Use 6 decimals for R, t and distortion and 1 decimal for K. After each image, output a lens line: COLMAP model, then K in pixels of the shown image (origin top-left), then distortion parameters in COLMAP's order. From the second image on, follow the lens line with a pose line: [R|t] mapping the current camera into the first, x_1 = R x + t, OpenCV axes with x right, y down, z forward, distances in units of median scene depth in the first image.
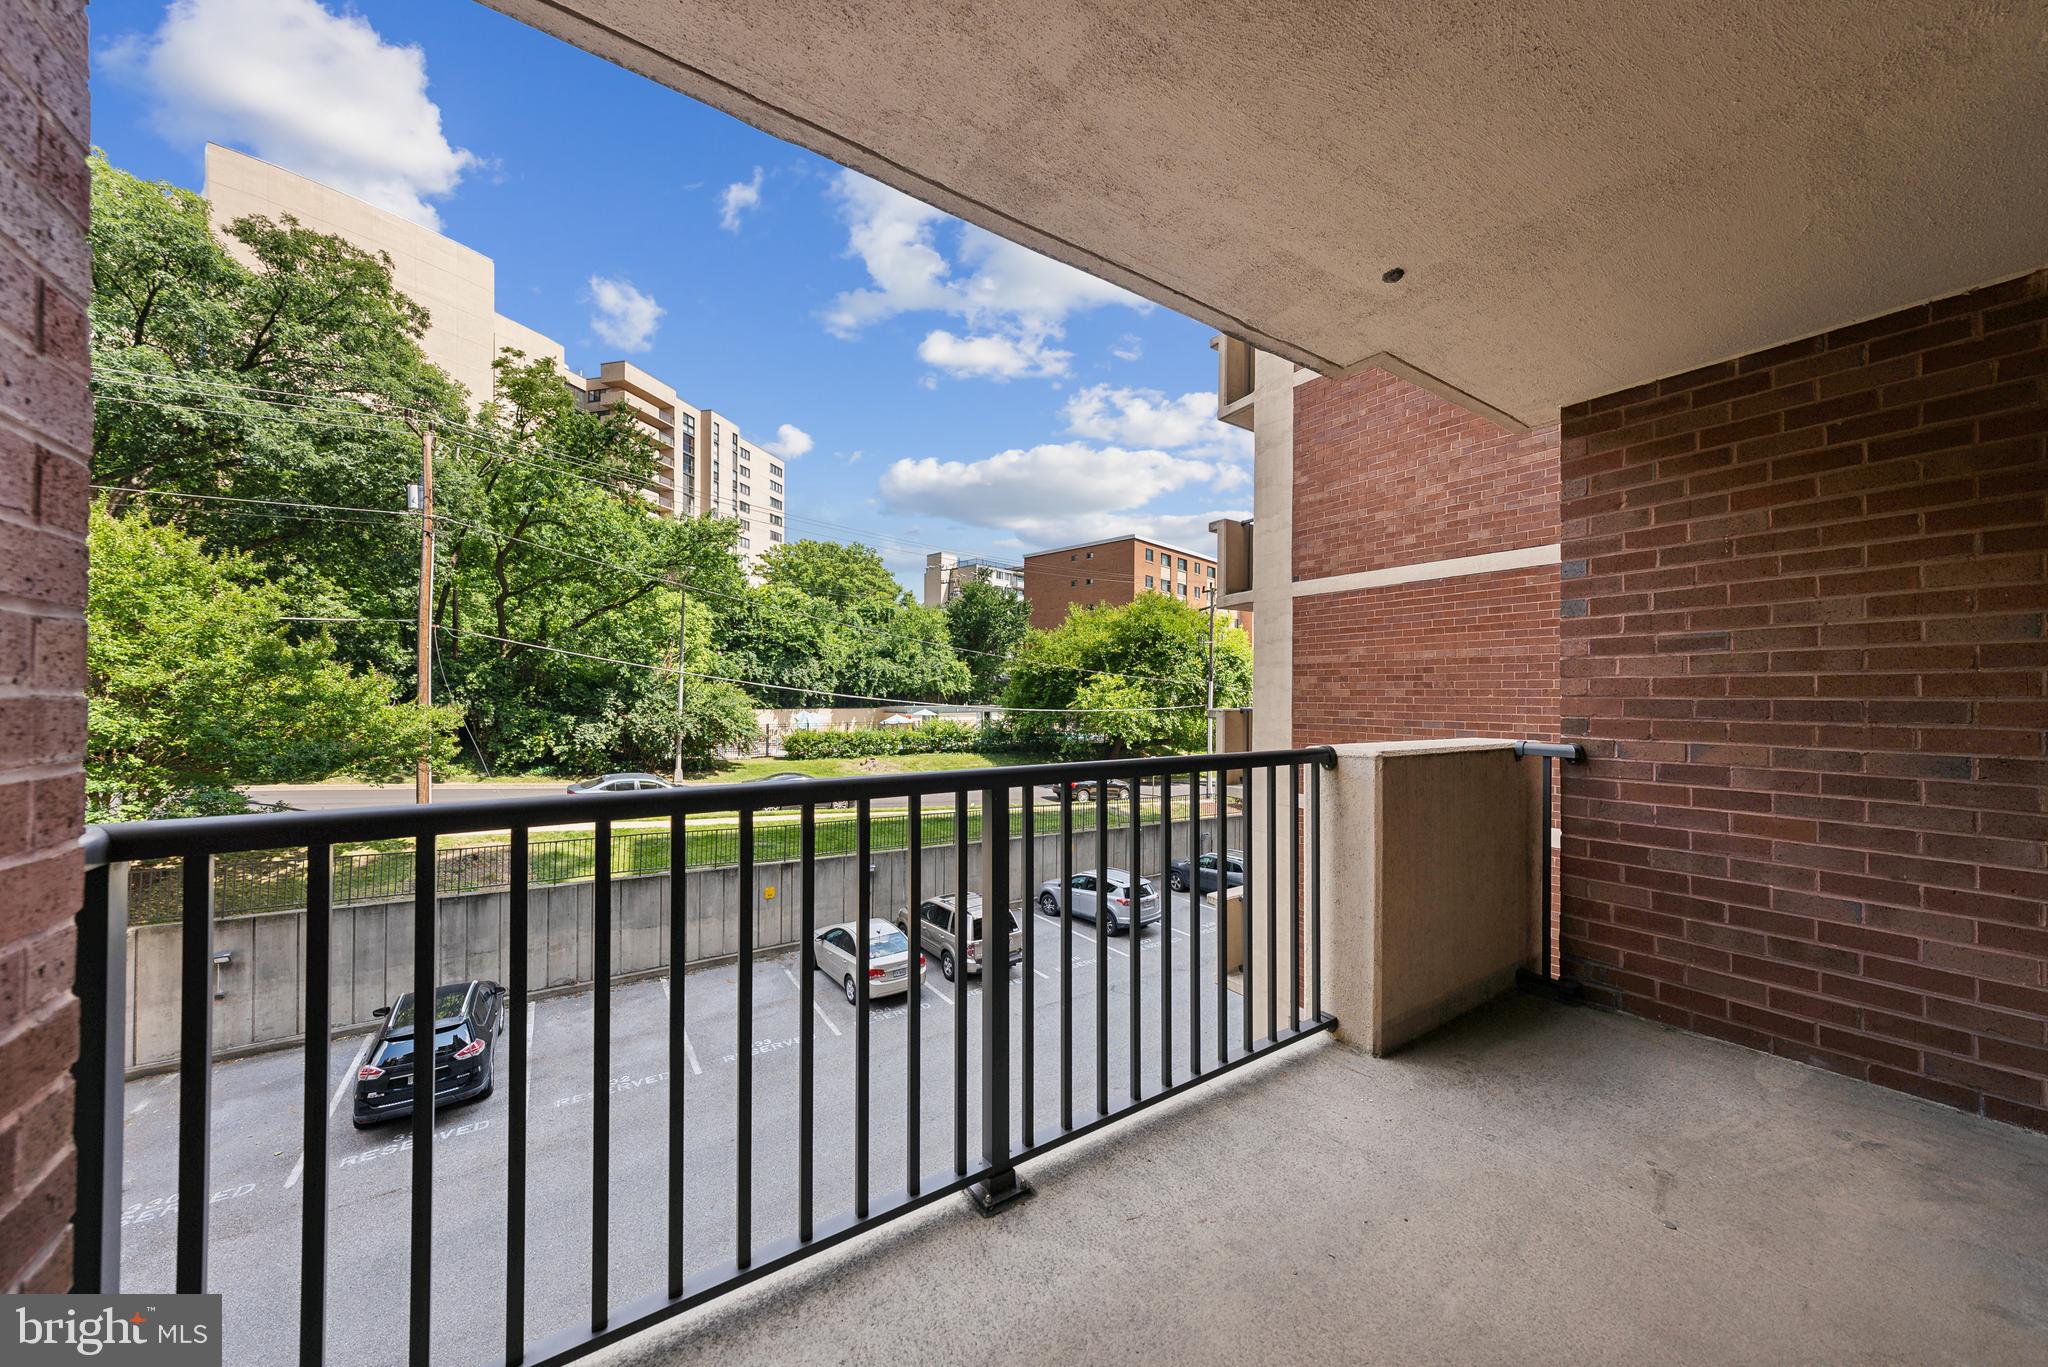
lens RADIAL K [[690.9, 0, 1017.1], [0, 690.9, 697.9], [0, 0, 1]] dist [-0.006415, 0.000119]
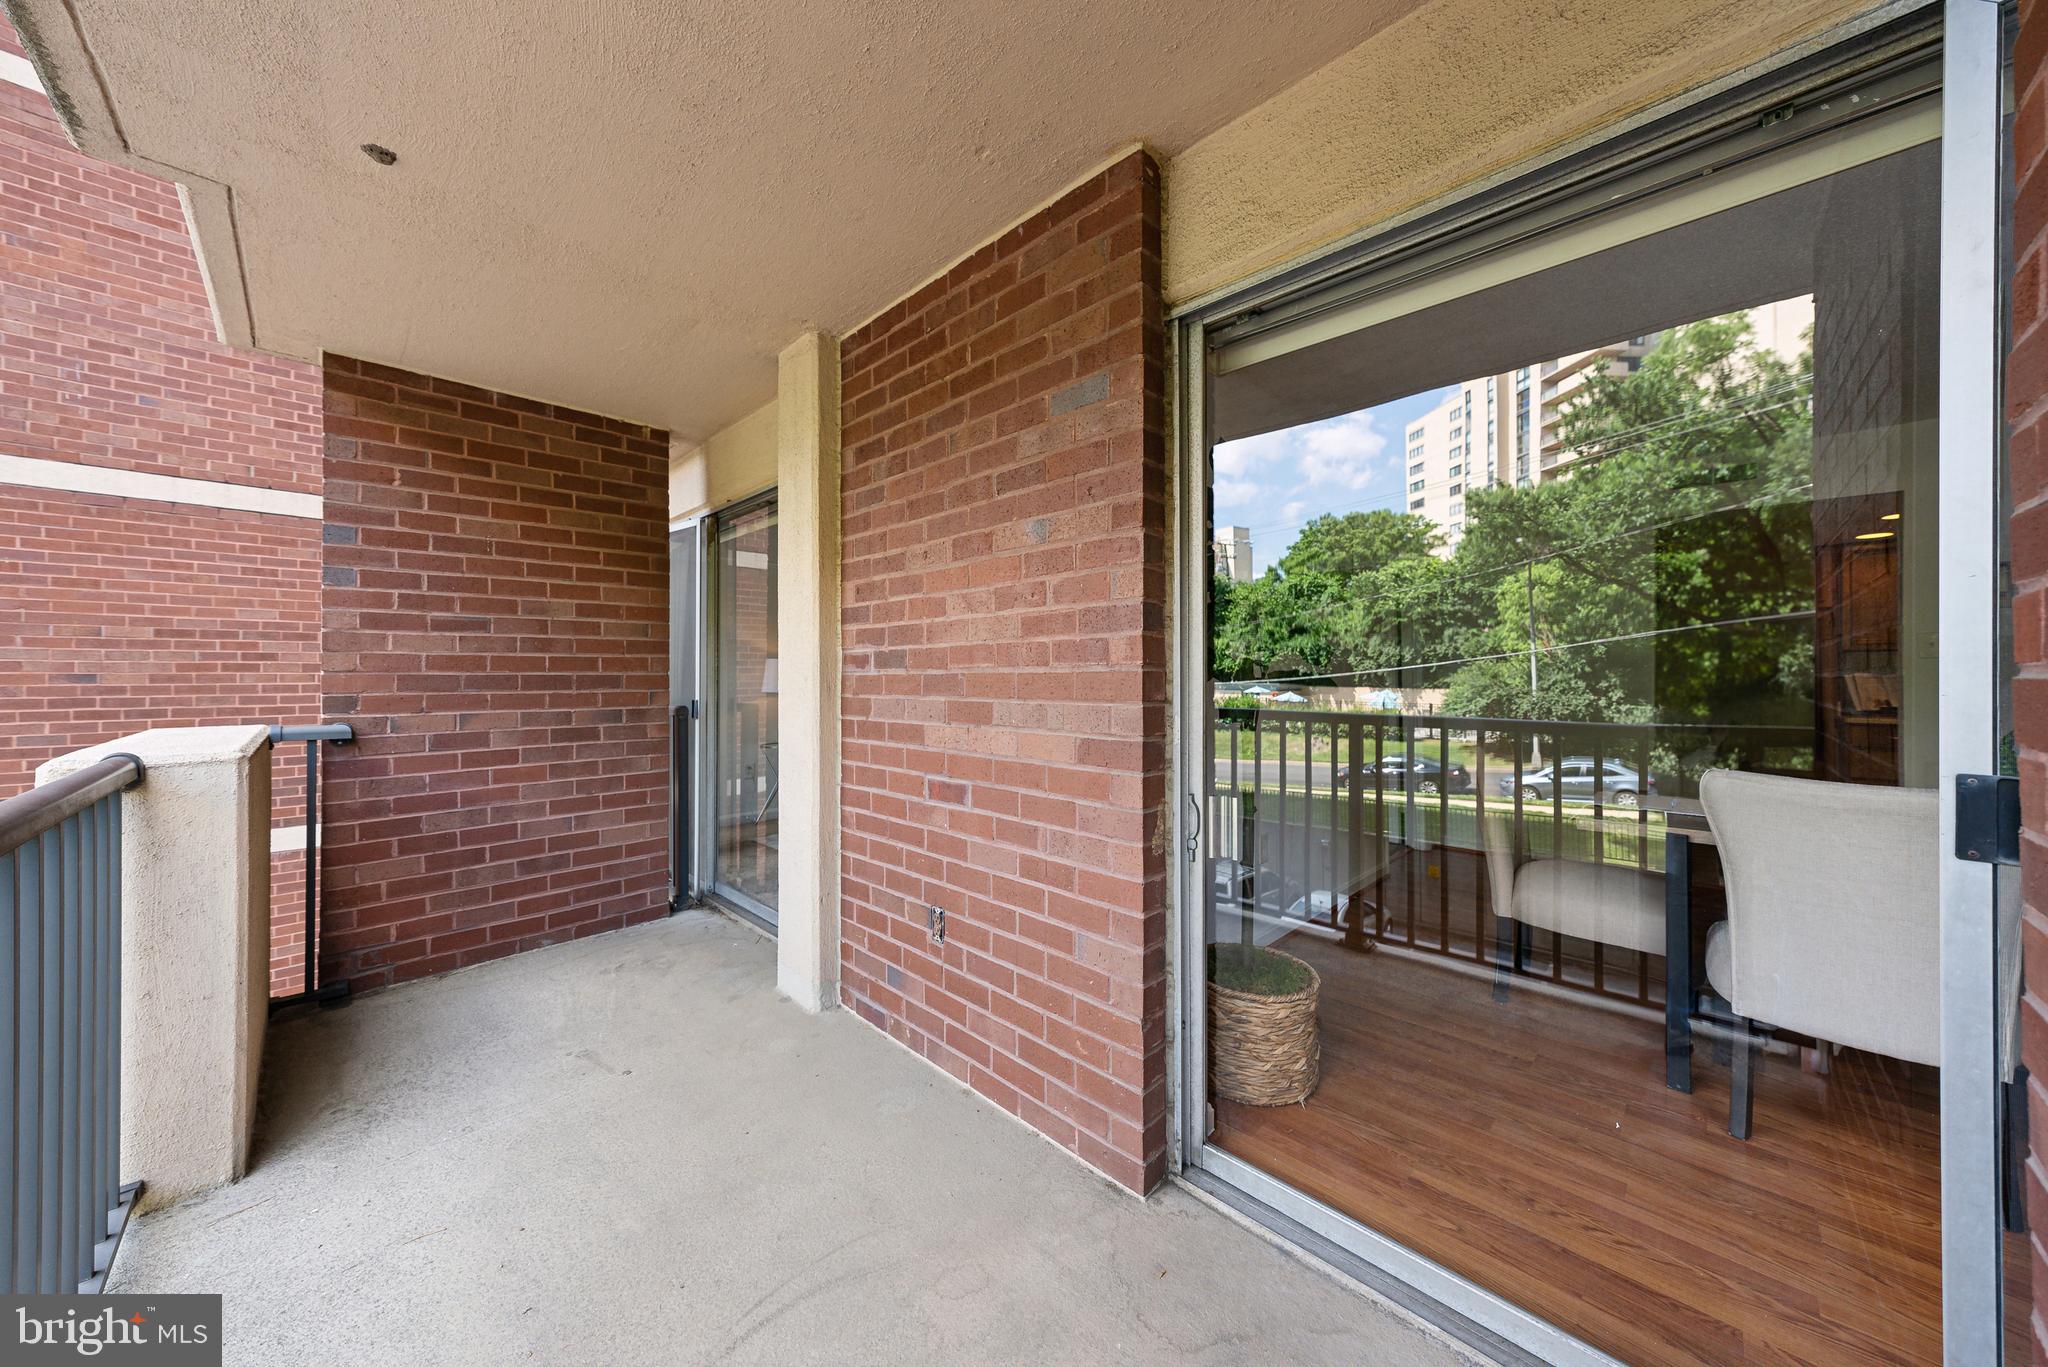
lens RADIAL K [[690.9, 0, 1016.6], [0, 690.9, 676.7], [0, 0, 1]] dist [-0.006415, 0.000119]
pose [[-0.212132, -0.009220, 0.977197, -0.318446], [0.001747, 0.999950, 0.009814, -0.003780], [-0.977239, 0.003789, -0.212106, 0.347172]]
